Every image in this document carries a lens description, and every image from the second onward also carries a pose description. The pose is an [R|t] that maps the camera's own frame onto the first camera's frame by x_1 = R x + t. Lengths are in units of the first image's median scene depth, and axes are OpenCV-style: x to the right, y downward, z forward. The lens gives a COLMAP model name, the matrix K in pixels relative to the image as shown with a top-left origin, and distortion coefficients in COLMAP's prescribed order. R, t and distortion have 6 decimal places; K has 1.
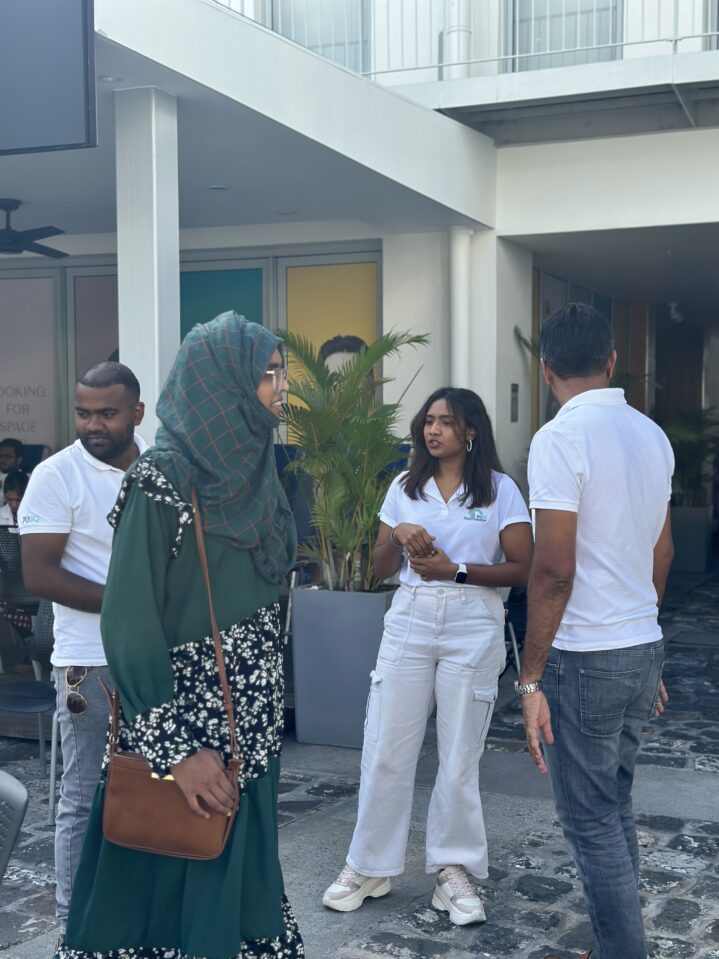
lens RADIAL K [[1329.9, 0, 359.5], [0, 1329.9, 479.5], [0, 0, 1]] dist [0.209212, -0.469789]
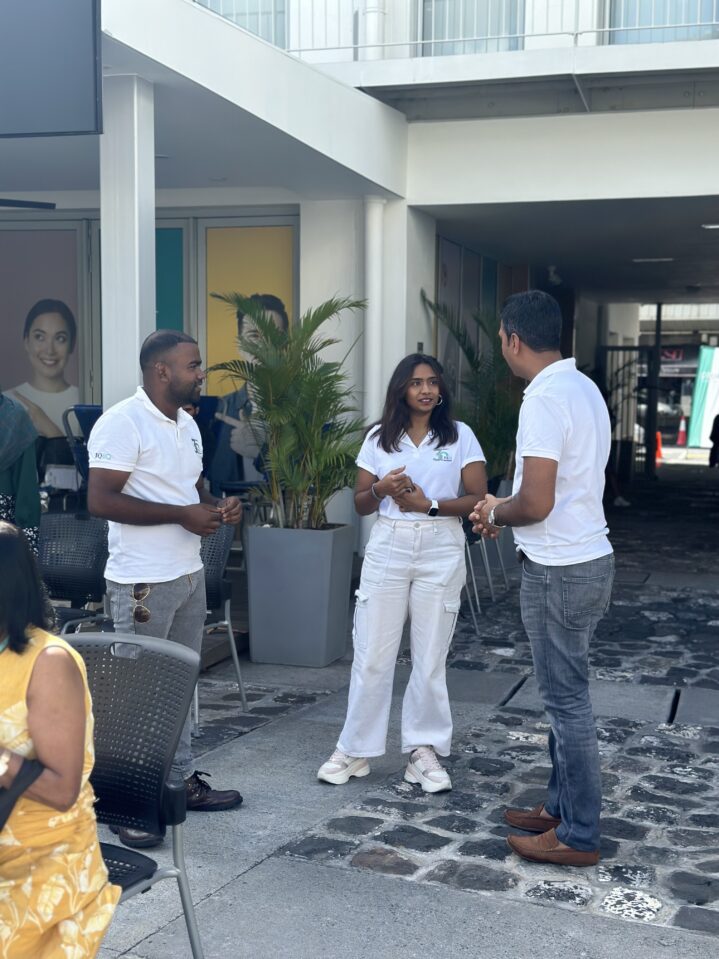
lens RADIAL K [[1313.8, 0, 359.5], [0, 1313.8, 479.5], [0, 0, 1]] dist [0.192159, -0.322715]
pose [[0.995030, 0.004579, 0.099466, -0.075999], [-0.008324, 0.999271, 0.037266, 0.000115], [-0.099223, -0.037909, 0.994343, -0.123978]]
